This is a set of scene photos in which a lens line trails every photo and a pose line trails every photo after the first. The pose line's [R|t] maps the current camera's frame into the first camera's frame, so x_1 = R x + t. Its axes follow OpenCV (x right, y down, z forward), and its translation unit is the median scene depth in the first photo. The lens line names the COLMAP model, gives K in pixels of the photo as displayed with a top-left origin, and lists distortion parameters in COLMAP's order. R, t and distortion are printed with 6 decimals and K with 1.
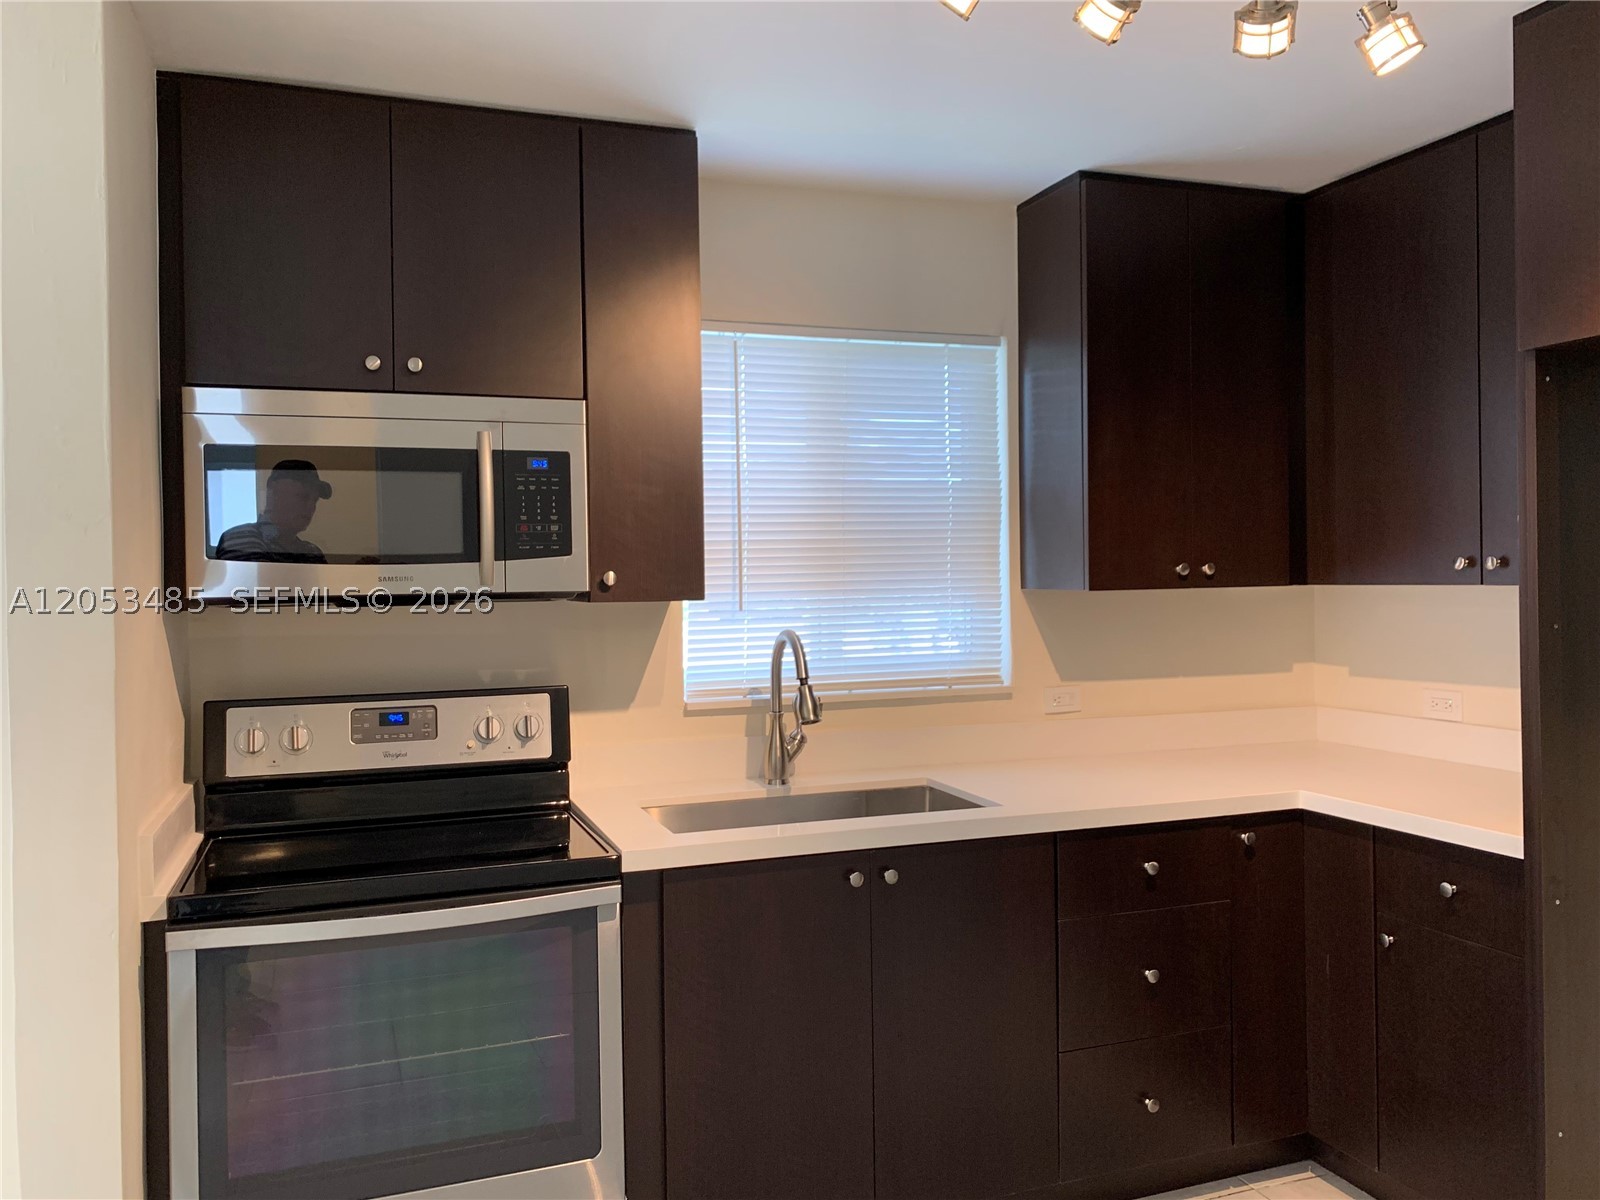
lens RADIAL K [[1203.8, 0, 800.0], [0, 1203.8, 600.0], [0, 0, 1]] dist [0.001264, 0.000702]
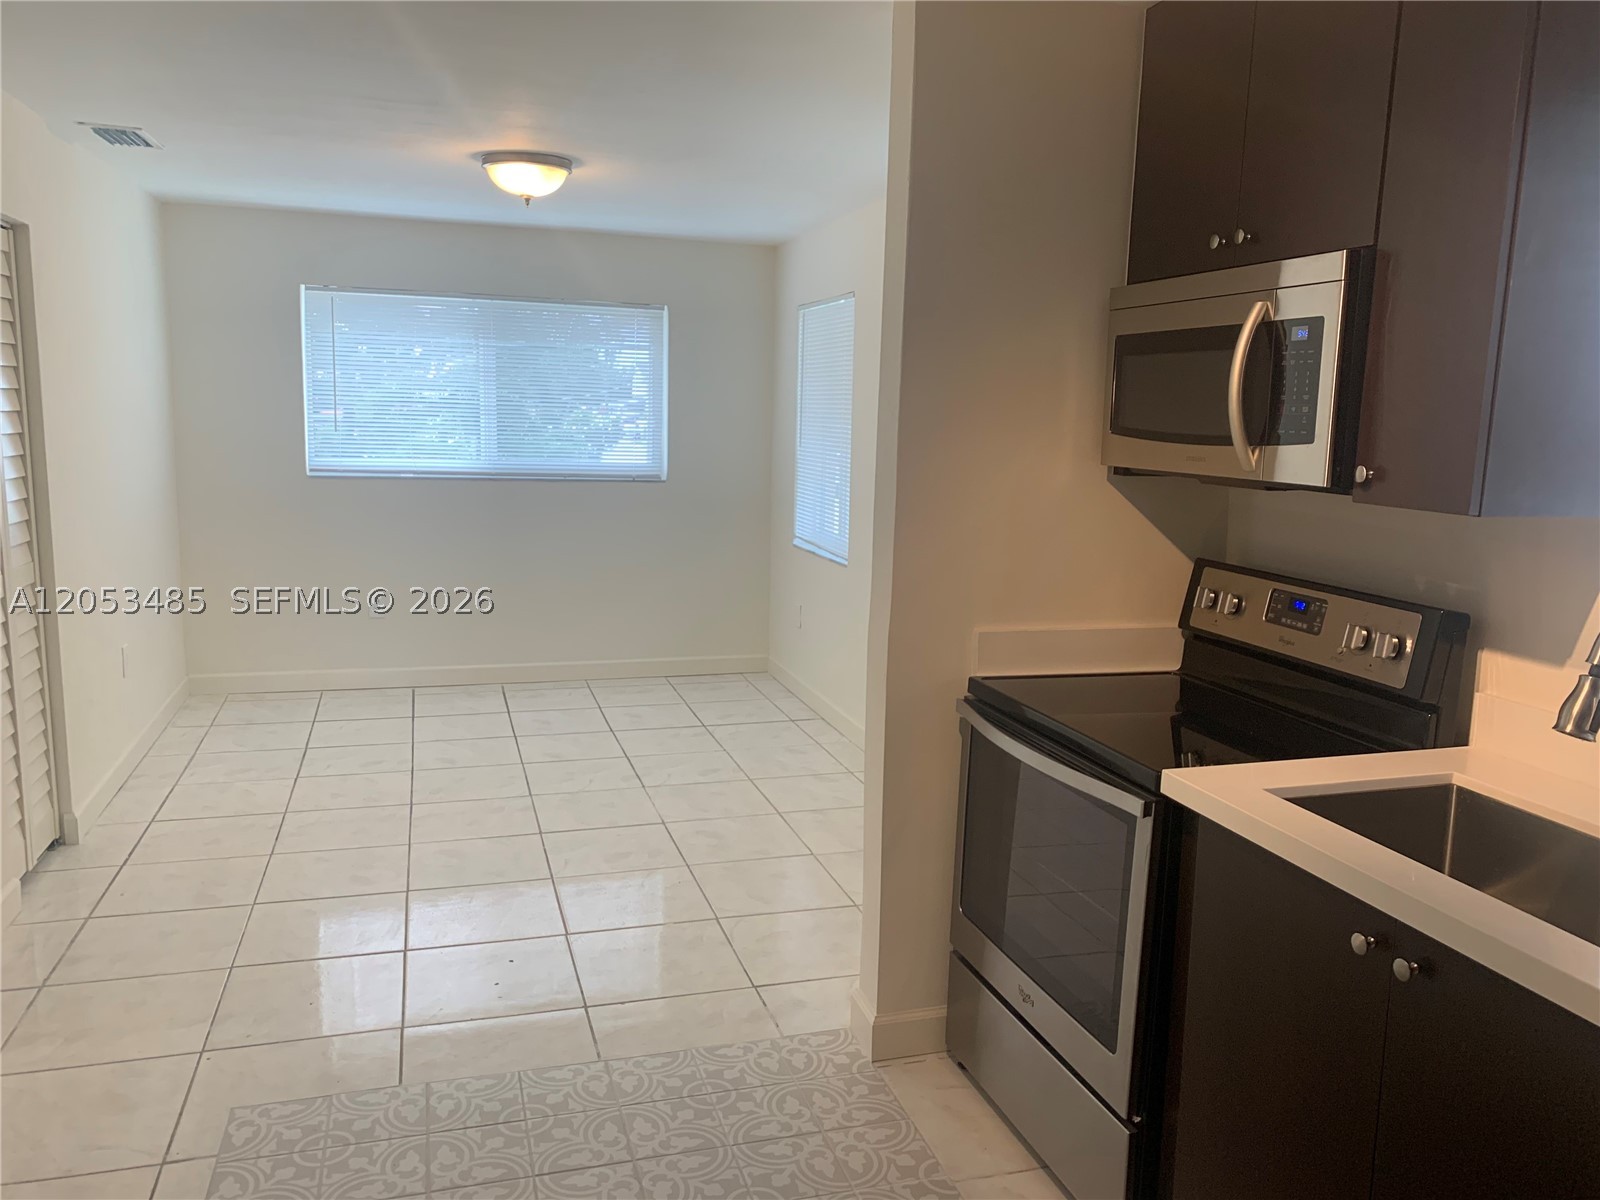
lens RADIAL K [[1203.8, 0, 800.0], [0, 1203.8, 600.0], [0, 0, 1]] dist [0.001264, 0.000702]
pose [[-0.048919, 0.170313, -0.984175, 0.671756], [-0.053881, 0.983470, 0.172870, -0.054698], [0.997348, 0.061485, -0.038934, 0.678657]]
